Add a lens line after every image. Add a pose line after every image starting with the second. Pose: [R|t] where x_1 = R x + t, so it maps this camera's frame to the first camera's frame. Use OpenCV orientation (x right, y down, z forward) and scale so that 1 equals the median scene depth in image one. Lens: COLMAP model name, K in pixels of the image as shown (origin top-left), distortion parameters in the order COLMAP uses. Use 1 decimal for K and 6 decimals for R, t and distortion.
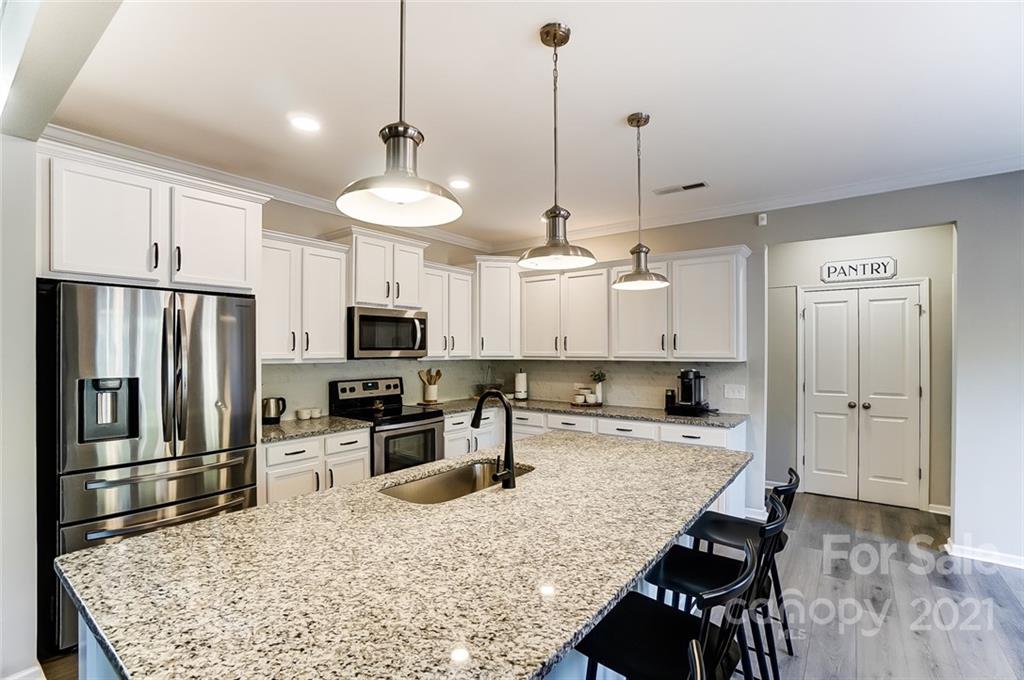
lens RADIAL K [[466.6, 0, 512.0], [0, 466.6, 340.0], [0, 0, 1]] dist [-0.018796, 0.000103]
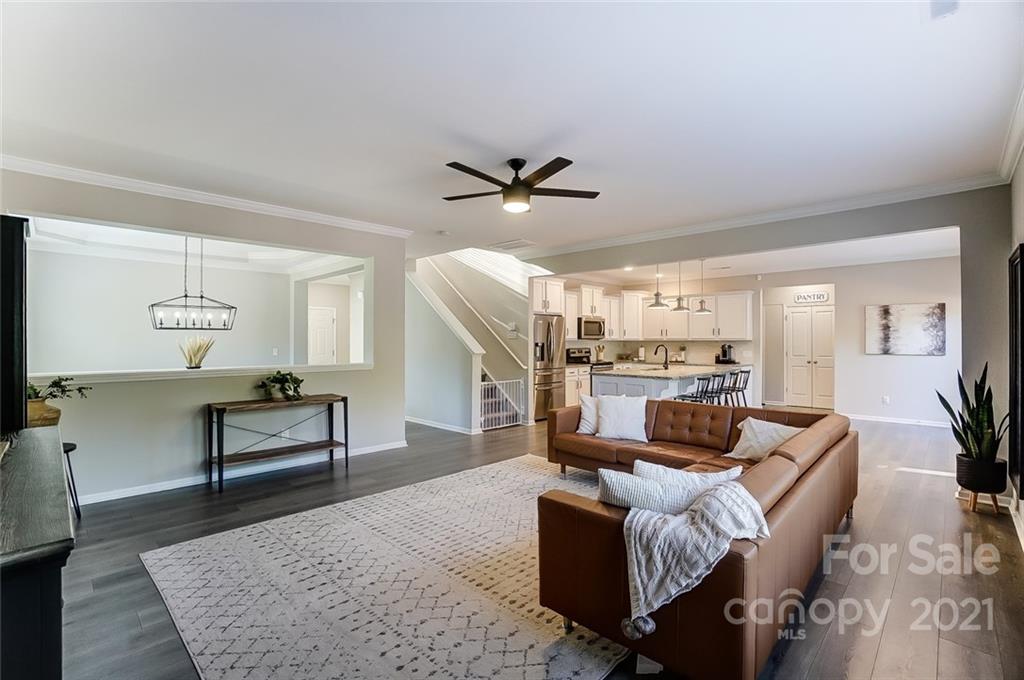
lens RADIAL K [[466.6, 0, 512.0], [0, 466.6, 340.0], [0, 0, 1]] dist [-0.018796, 0.000103]
pose [[0.991569, -0.000933, -0.129579, -0.342809], [0.003503, 0.999802, 0.019607, -0.003235], [0.129535, -0.019896, 0.991375, -1.320234]]
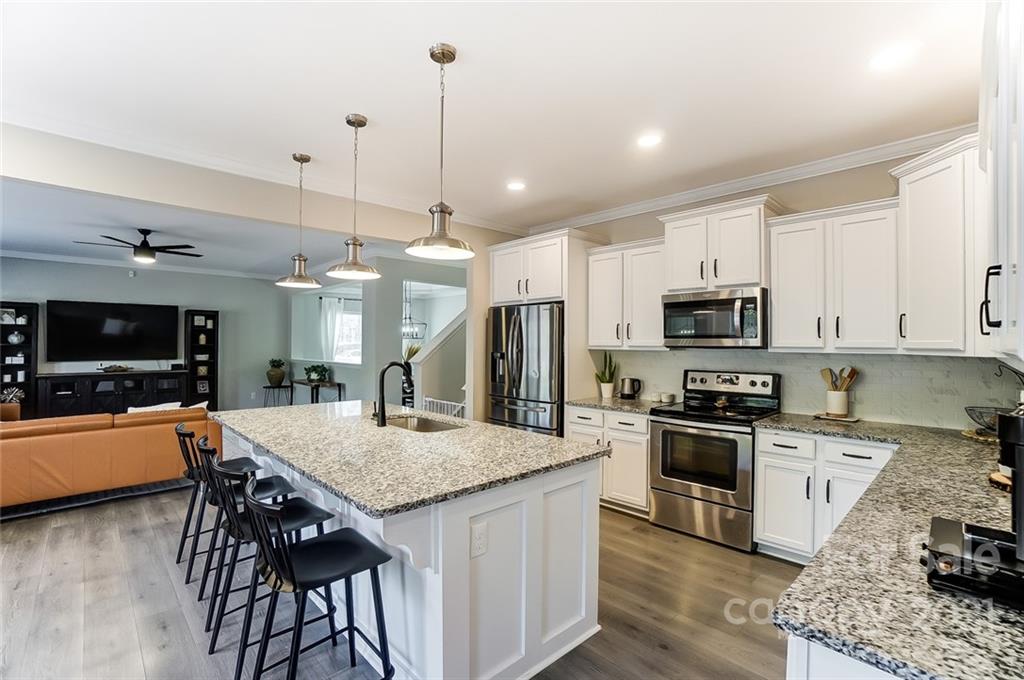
lens RADIAL K [[466.6, 0, 512.0], [0, 466.6, 340.0], [0, 0, 1]] dist [-0.018796, 0.000103]
pose [[-0.152793, -0.005971, -0.988240, 0.635651], [0.016537, 0.999826, -0.008598, 0.025279], [0.988120, -0.017656, -0.152668, 0.746308]]
